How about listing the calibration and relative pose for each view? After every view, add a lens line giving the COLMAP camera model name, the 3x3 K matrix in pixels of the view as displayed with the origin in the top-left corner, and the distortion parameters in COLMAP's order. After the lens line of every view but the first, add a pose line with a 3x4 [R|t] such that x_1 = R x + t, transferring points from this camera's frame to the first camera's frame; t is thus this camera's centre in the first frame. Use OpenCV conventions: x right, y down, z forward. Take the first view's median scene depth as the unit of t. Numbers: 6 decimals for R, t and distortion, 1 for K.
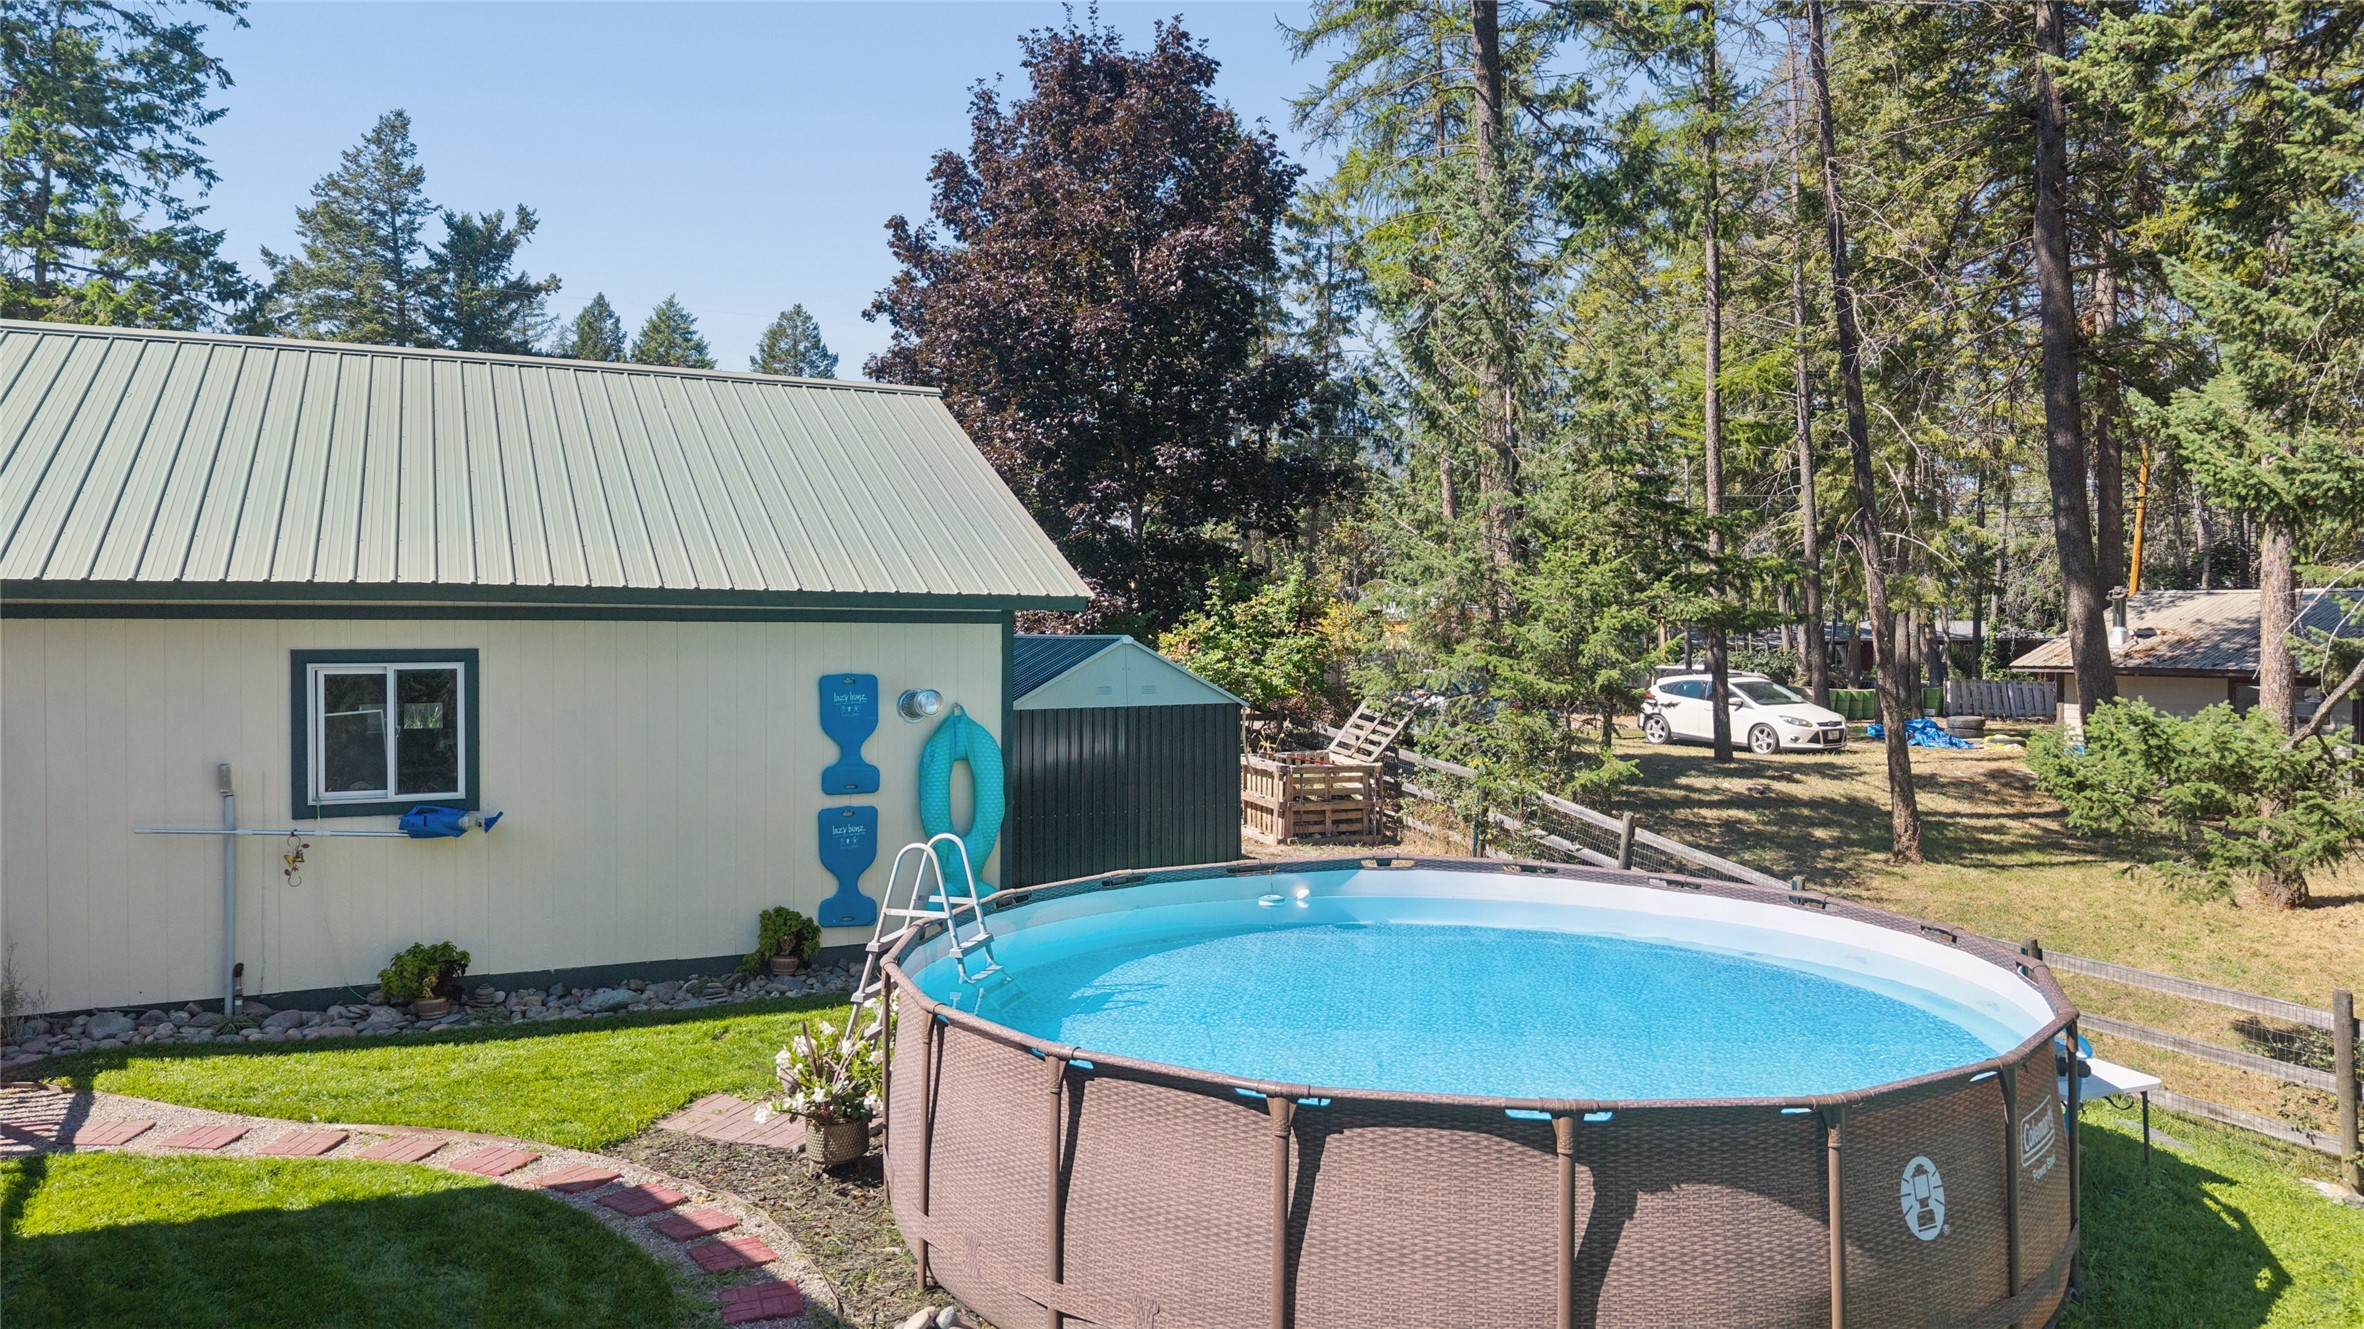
lens RADIAL K [[1656.4, 0, 1183.5], [0, 1656.4, 652.4], [0, 0, 1]] dist [0.027332, -0.015079]
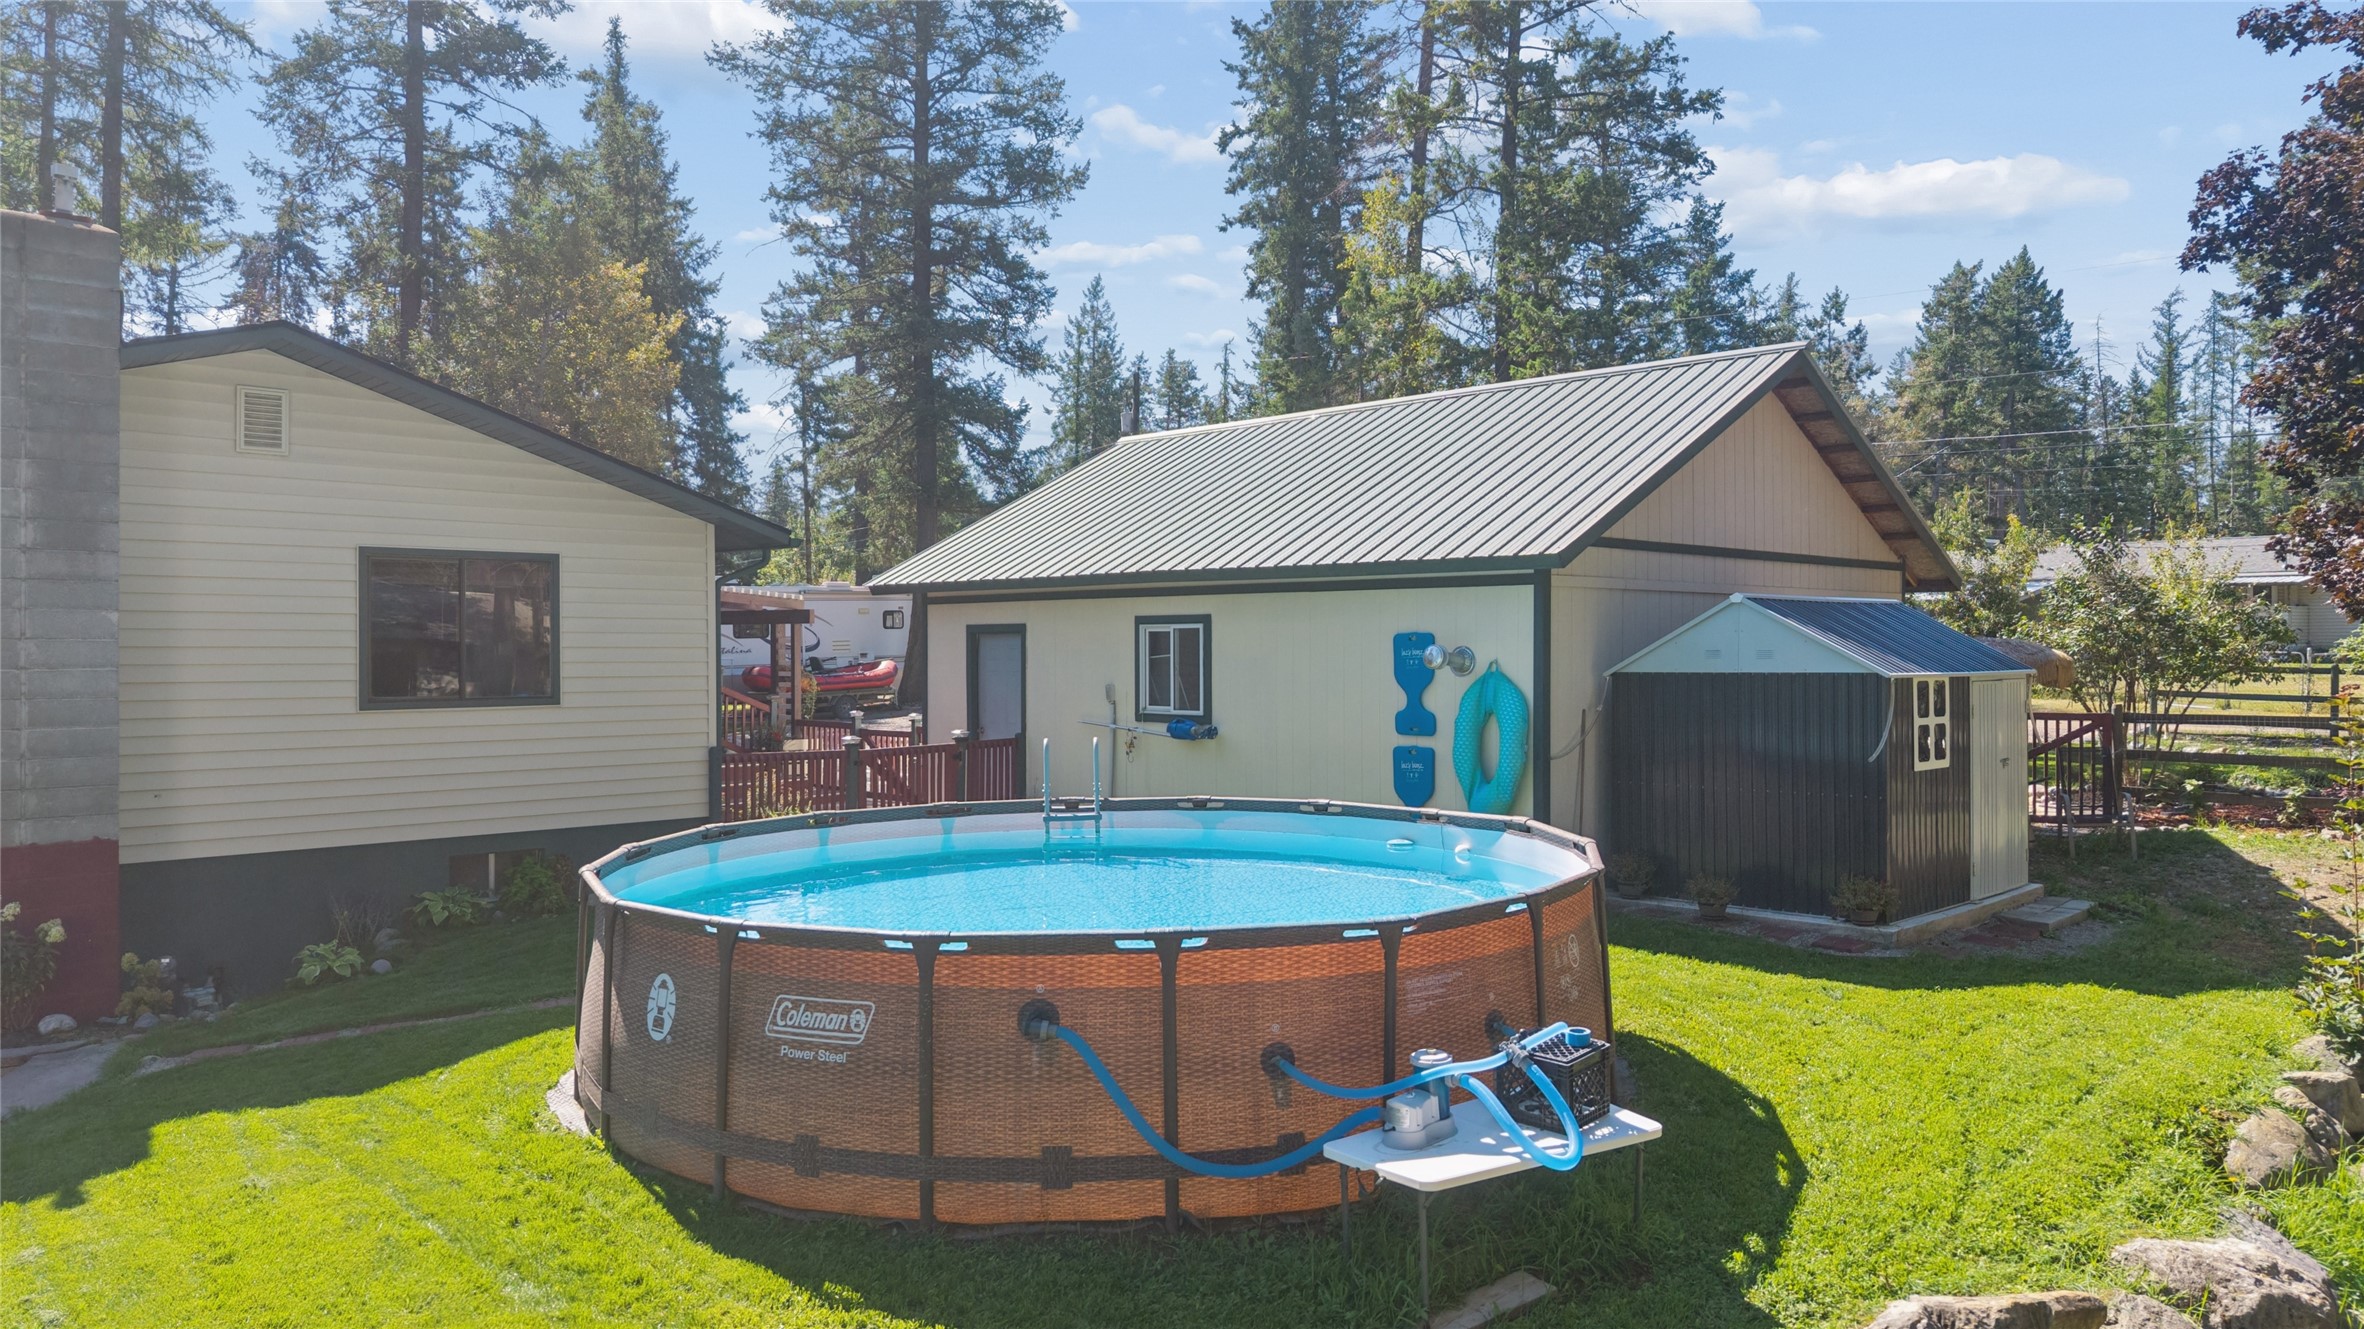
lens RADIAL K [[1656.4, 0, 1182.7], [0, 1656.4, 655.8], [0, 0, 1]] dist [0.027332, -0.015079]
pose [[0.277803, 0.004878, -0.960626, 0.884568], [-0.011518, 0.999932, 0.001746, 0.029284], [0.960569, 0.010580, 0.277840, 0.520178]]
